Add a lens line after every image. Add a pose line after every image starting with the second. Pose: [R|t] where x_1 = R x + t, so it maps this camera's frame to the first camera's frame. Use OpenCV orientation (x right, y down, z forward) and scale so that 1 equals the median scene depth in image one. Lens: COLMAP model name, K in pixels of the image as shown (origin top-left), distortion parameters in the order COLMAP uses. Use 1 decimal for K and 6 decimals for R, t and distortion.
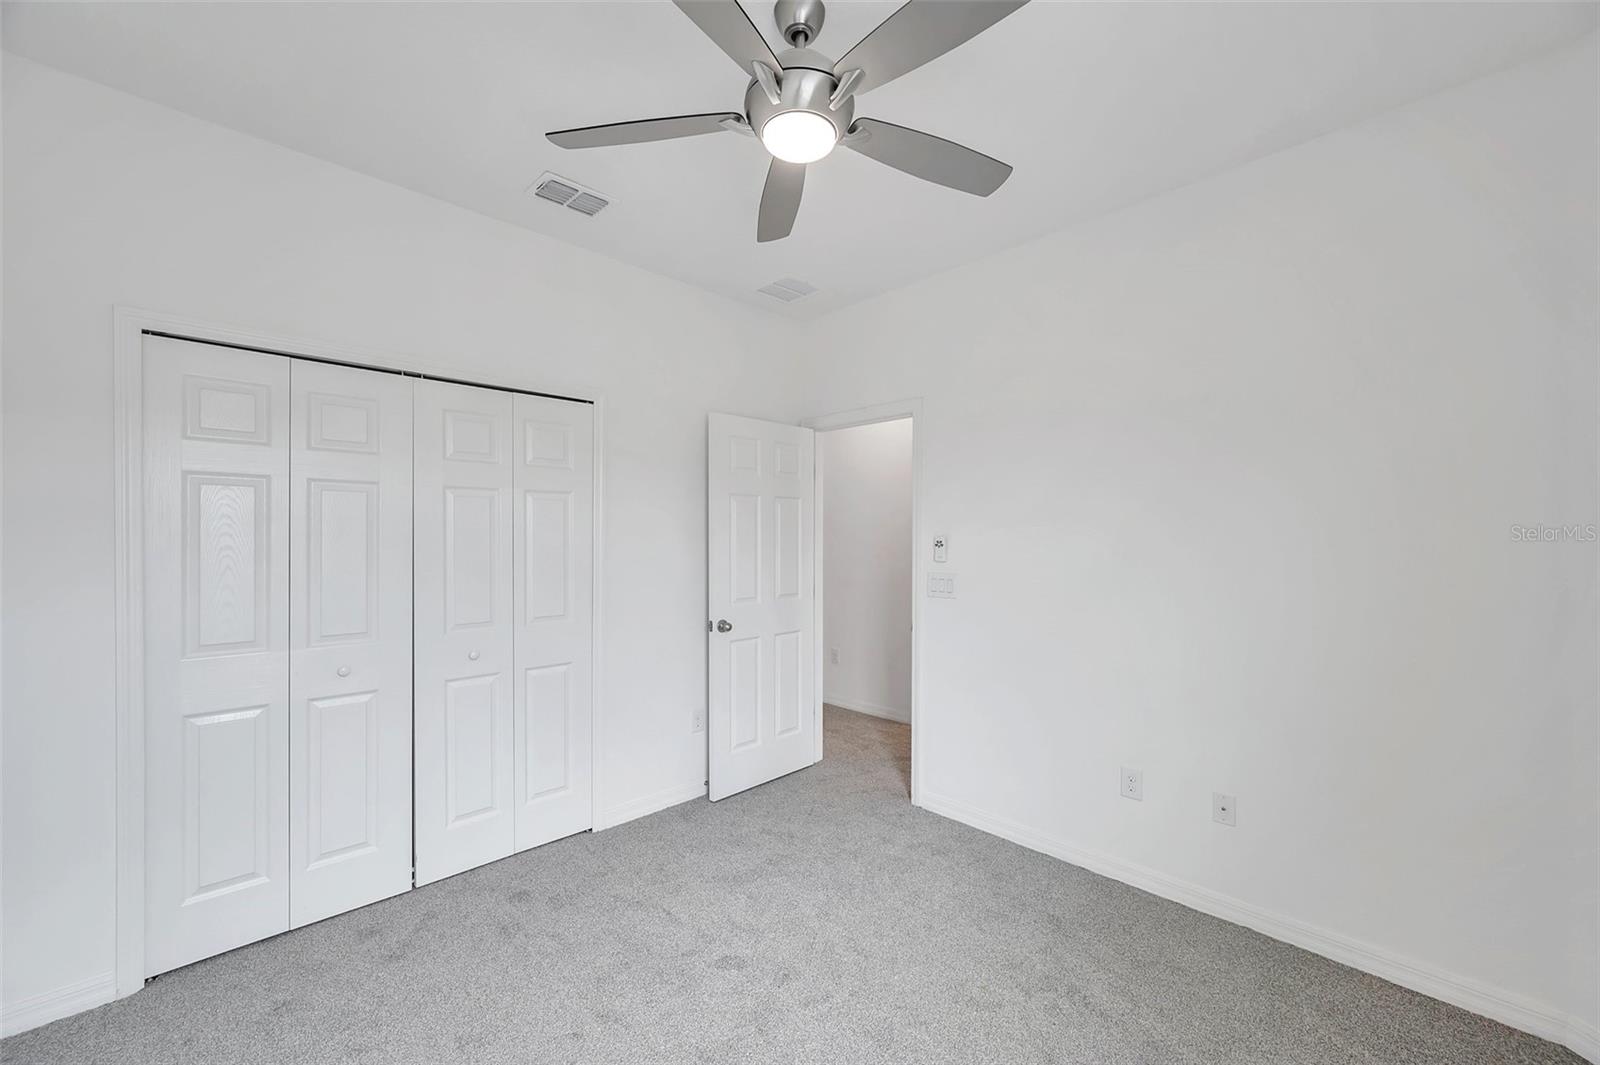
lens RADIAL K [[619.8, 0, 800.0], [0, 619.8, 532.5], [0, 0, 1]] dist [-0.000187, 0.000012]
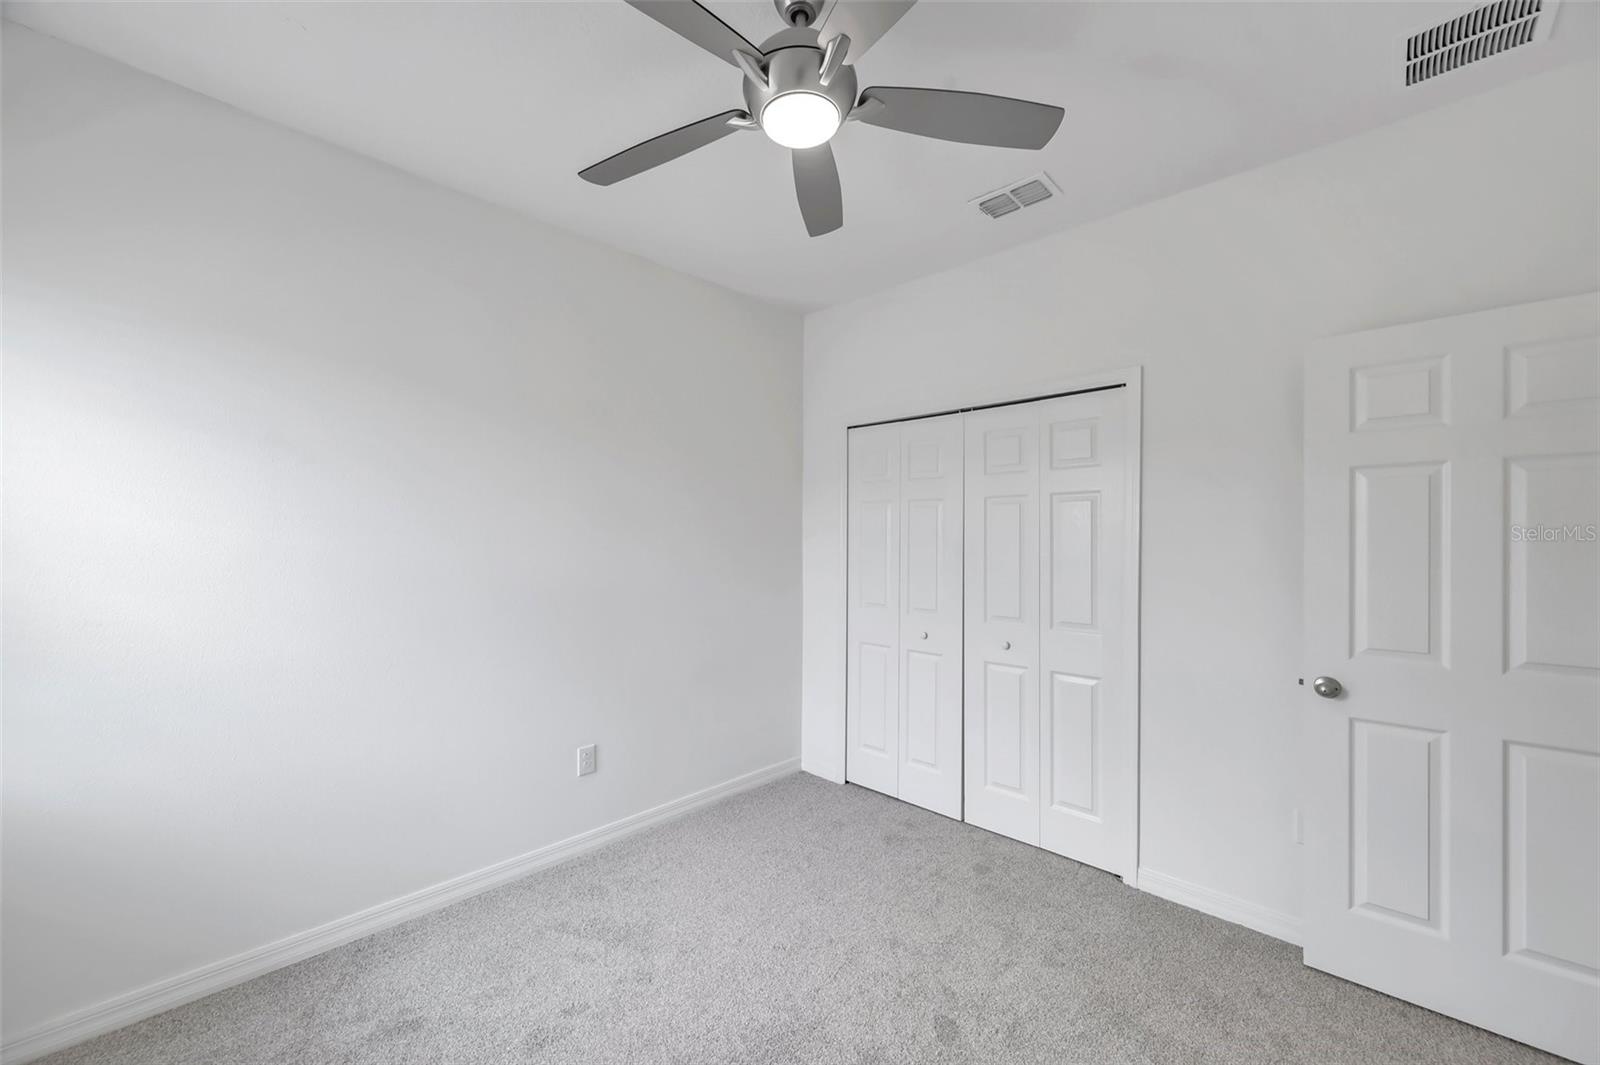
lens RADIAL K [[644.5, 0, 800.0], [0, 644.5, 532.5], [0, 0, 1]] dist [0.001460, 0.000066]
pose [[0.008141, -0.016240, -0.999835, 0.594072], [0.010738, 0.999812, -0.016152, 0.008324], [0.999909, -0.010604, 0.008314, 0.580099]]
